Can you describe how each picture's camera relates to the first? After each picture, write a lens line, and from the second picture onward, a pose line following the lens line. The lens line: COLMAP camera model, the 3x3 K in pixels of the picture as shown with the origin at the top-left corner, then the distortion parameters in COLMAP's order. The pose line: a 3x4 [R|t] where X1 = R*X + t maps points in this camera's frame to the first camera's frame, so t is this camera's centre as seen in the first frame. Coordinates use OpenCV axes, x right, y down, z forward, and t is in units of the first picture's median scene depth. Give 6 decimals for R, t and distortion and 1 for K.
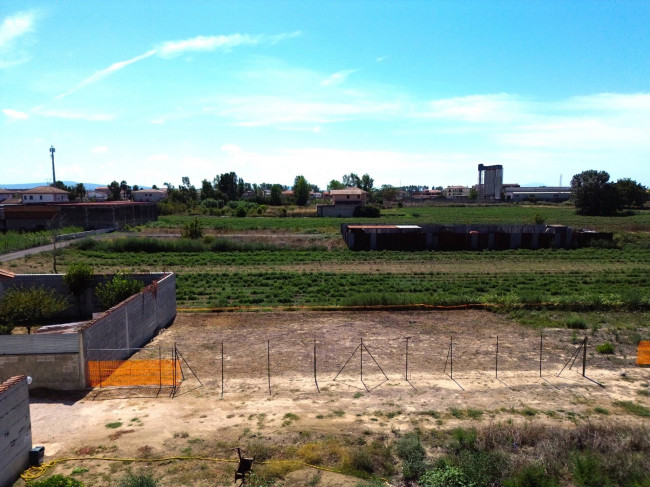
lens RADIAL K [[455.8, 0, 323.4], [0, 455.8, 244.0], [0, 0, 1]] dist [0.051393, -0.035796]
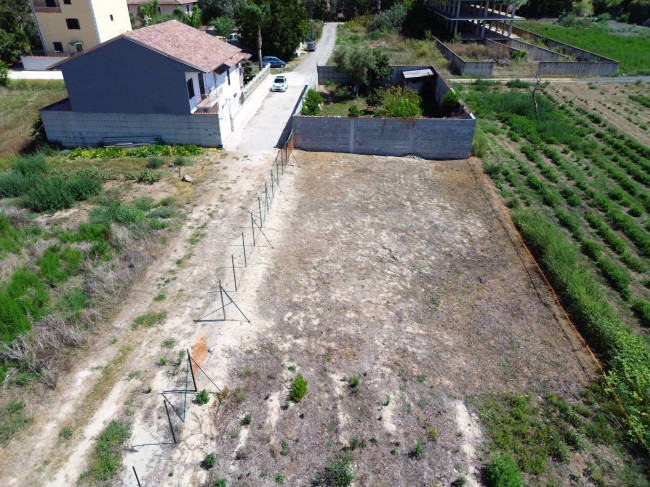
lens RADIAL K [[455.8, 0, 321.8], [0, 455.8, 244.2], [0, 0, 1]] dist [0.051393, -0.035796]
pose [[-0.121153, 0.507412, -0.853144, 1.339307], [-0.107215, 0.847758, 0.519434, -0.358814], [0.986827, 0.154401, -0.048306, 1.313902]]
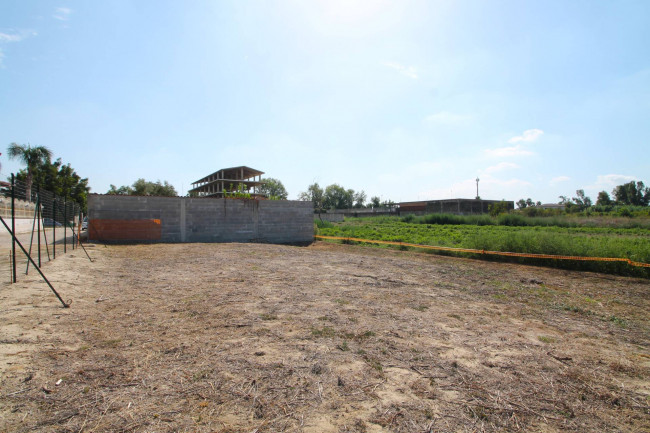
lens RADIAL K [[315.9, 0, 327.0], [0, 315.9, 209.7], [0, 0, 1]] dist [-0.007220, -0.008732]
pose [[0.503928, -0.026609, -0.863336, 0.580268], [-0.089233, 0.992573, -0.082677, 0.248384], [0.859124, 0.118701, 0.497811, 1.164378]]
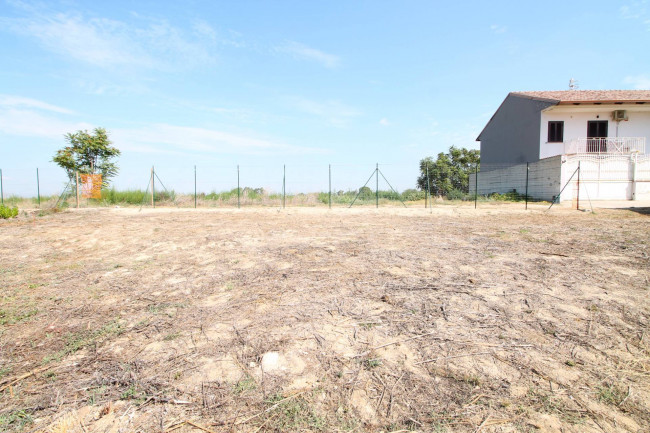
lens RADIAL K [[315.9, 0, 325.7], [0, 315.9, 220.2], [0, 0, 1]] dist [-0.007220, -0.008732]
pose [[-0.991811, -0.001092, 0.127710, 0.114122], [0.021568, 0.984168, 0.175921, 0.216734], [-0.125880, 0.177235, -0.976085, 1.762689]]
